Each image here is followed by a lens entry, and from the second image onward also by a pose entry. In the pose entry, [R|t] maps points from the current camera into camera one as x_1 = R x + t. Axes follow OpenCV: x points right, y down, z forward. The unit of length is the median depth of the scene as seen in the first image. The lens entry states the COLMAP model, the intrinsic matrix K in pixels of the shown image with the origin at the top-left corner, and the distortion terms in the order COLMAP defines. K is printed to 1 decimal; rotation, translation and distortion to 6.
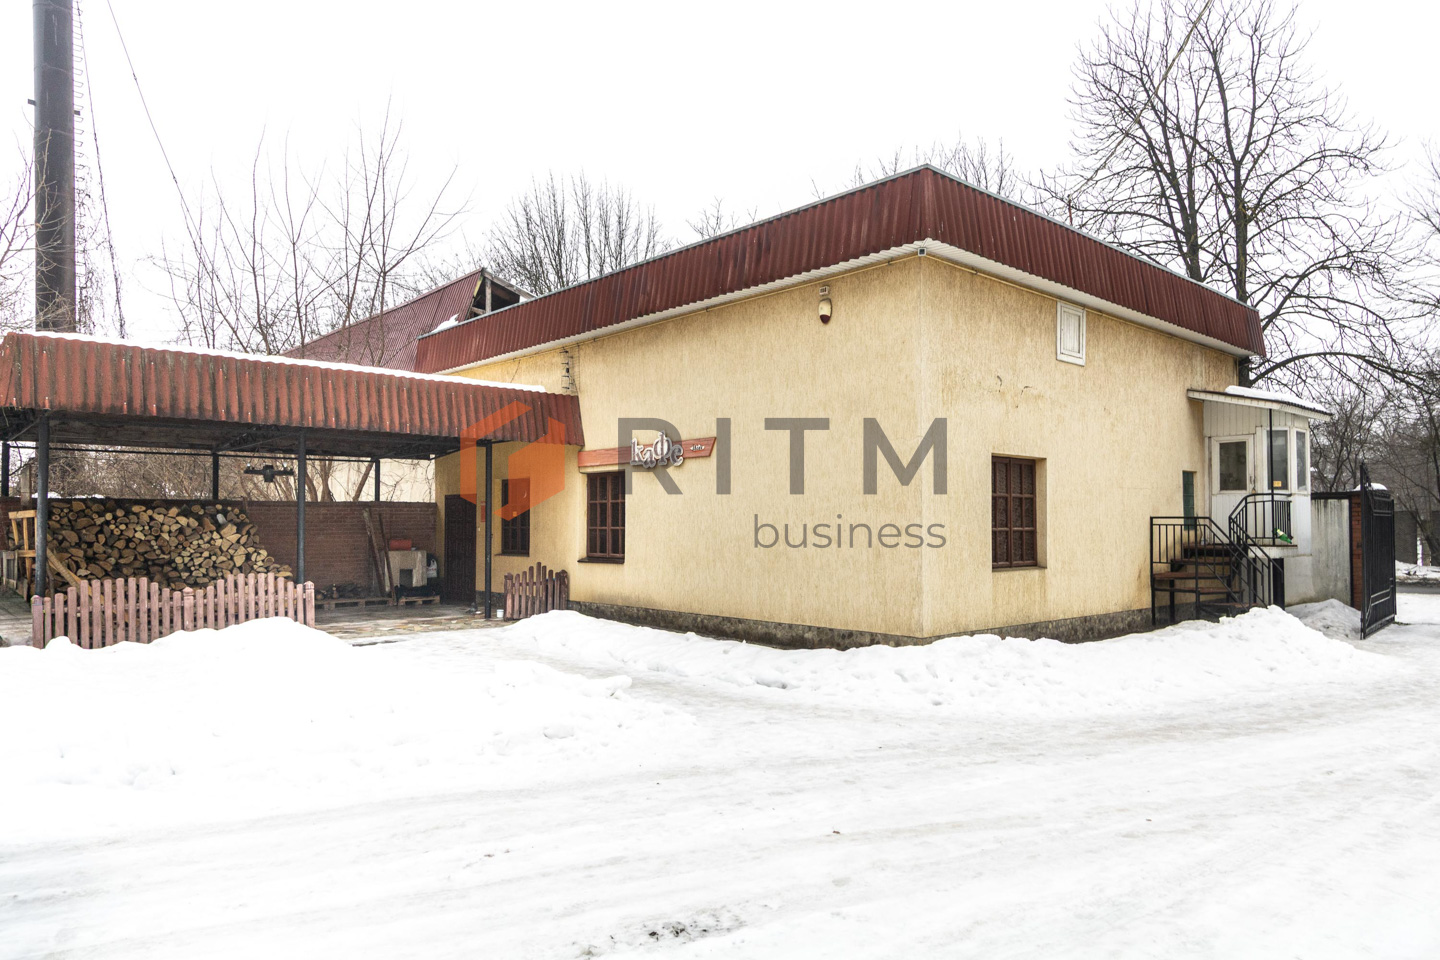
lens RADIAL K [[925.3, 0, 735.0], [0, 925.3, 500.8], [0, 0, 1]] dist [0.005708, -0.001231]
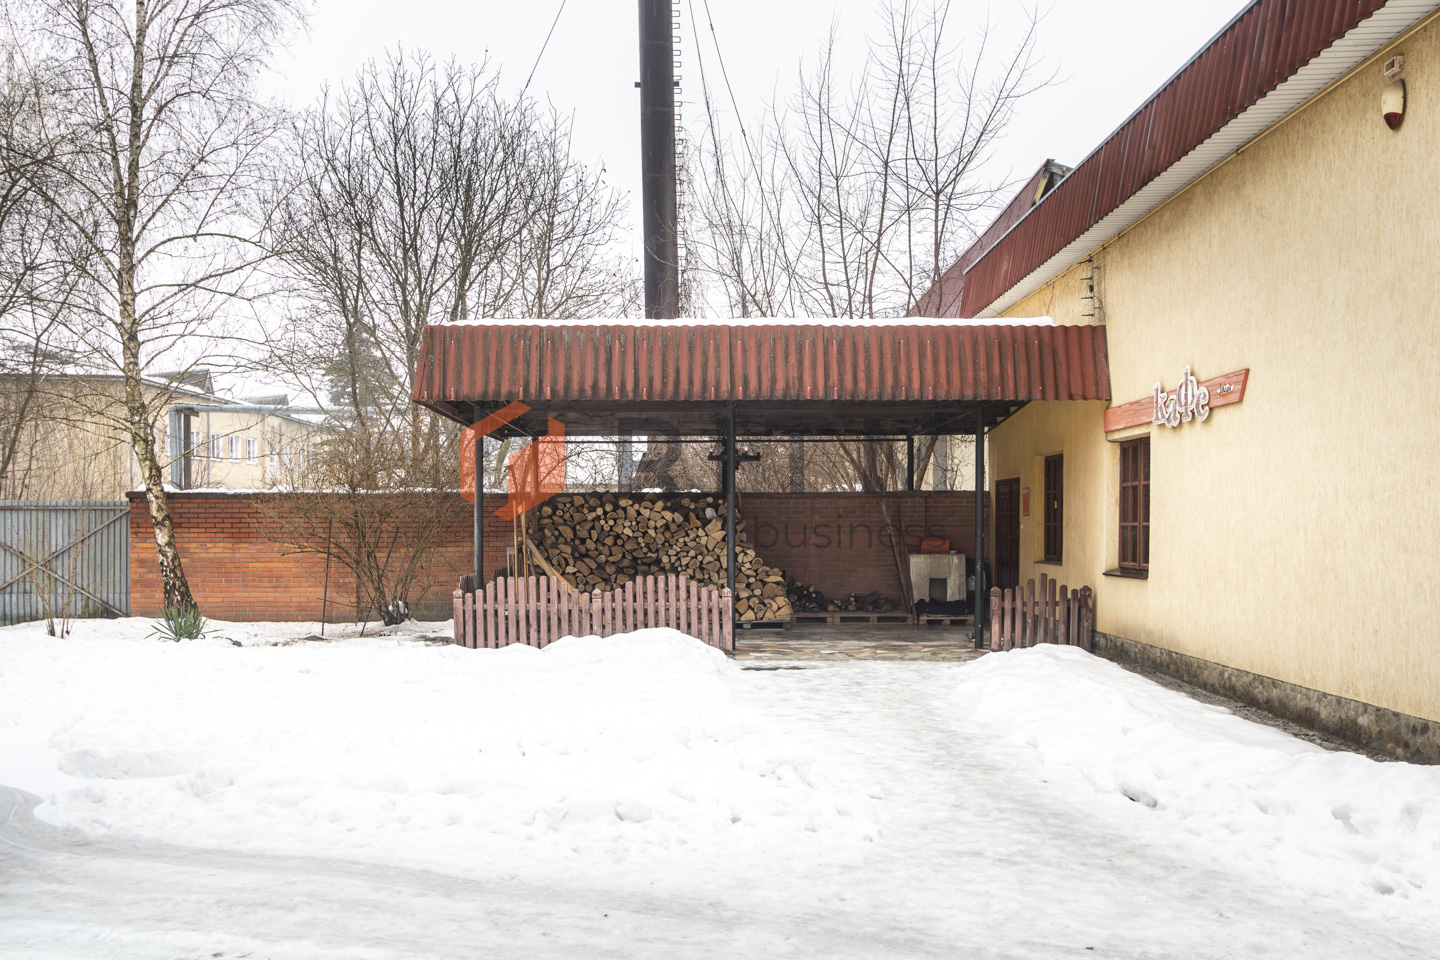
lens RADIAL K [[1183.4, 0, 727.4], [0, 1183.4, 551.1], [0, 0, 1]] dist [0.001461, 0.003066]
pose [[0.731923, 0.015687, -0.681207, 0.270888], [0.017863, 0.998950, 0.042197, 0.010203], [0.681154, -0.043053, 0.730874, 0.238119]]
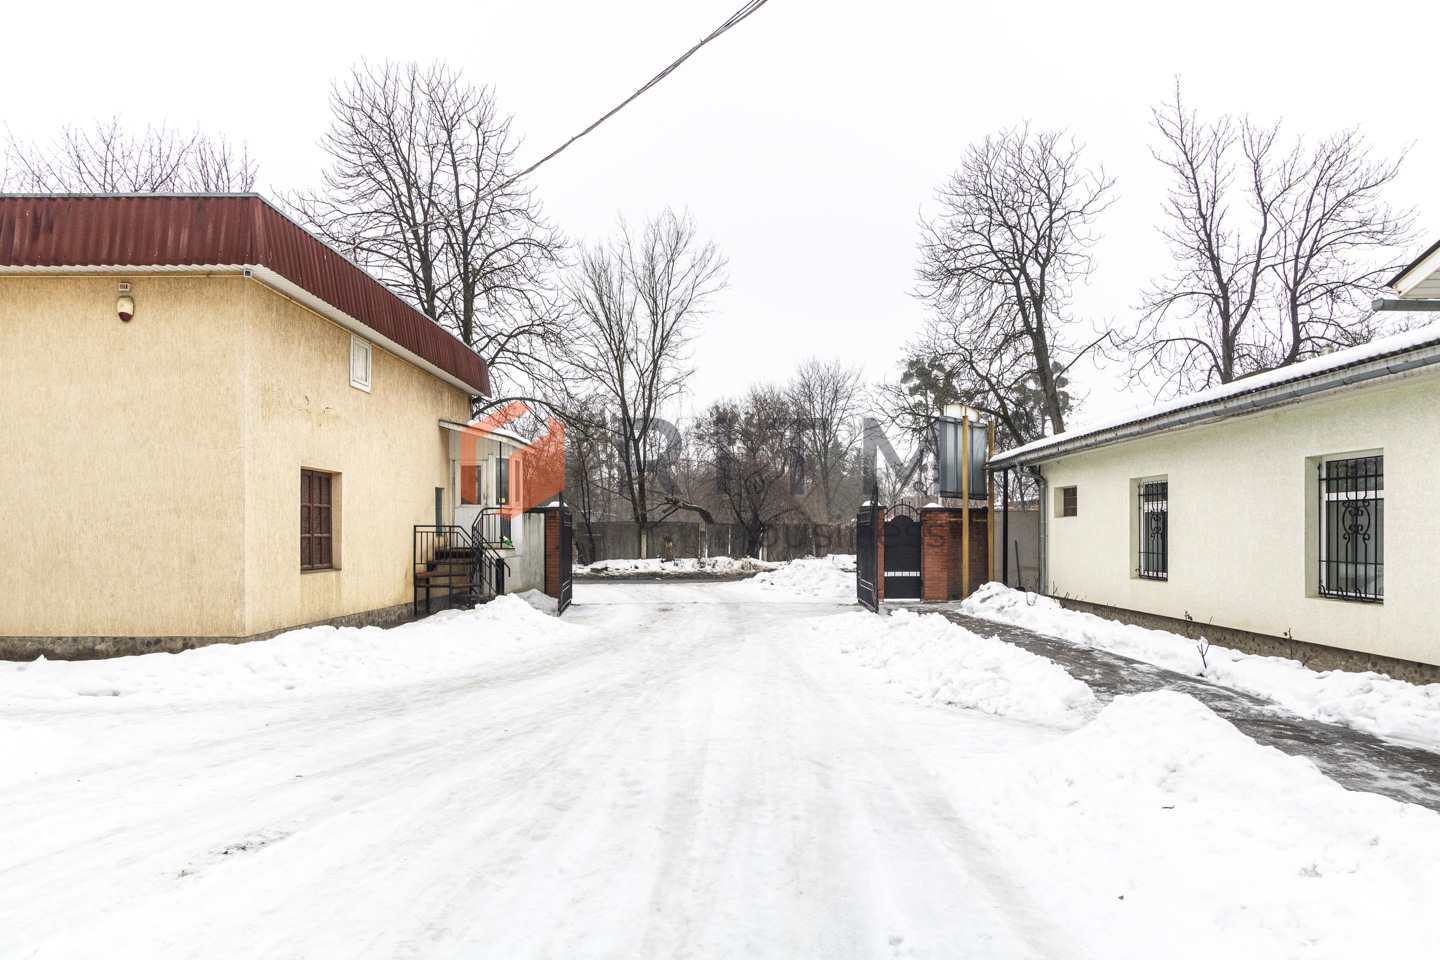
lens RADIAL K [[925.3, 0, 716.5], [0, 925.3, 535.5], [0, 0, 1]] dist [0.005708, -0.001231]
pose [[0.683126, -0.000173, 0.730301, -0.180479], [-0.020227, 0.999612, 0.019157, -0.000242], [-0.730020, -0.027859, 0.682857, -0.108999]]
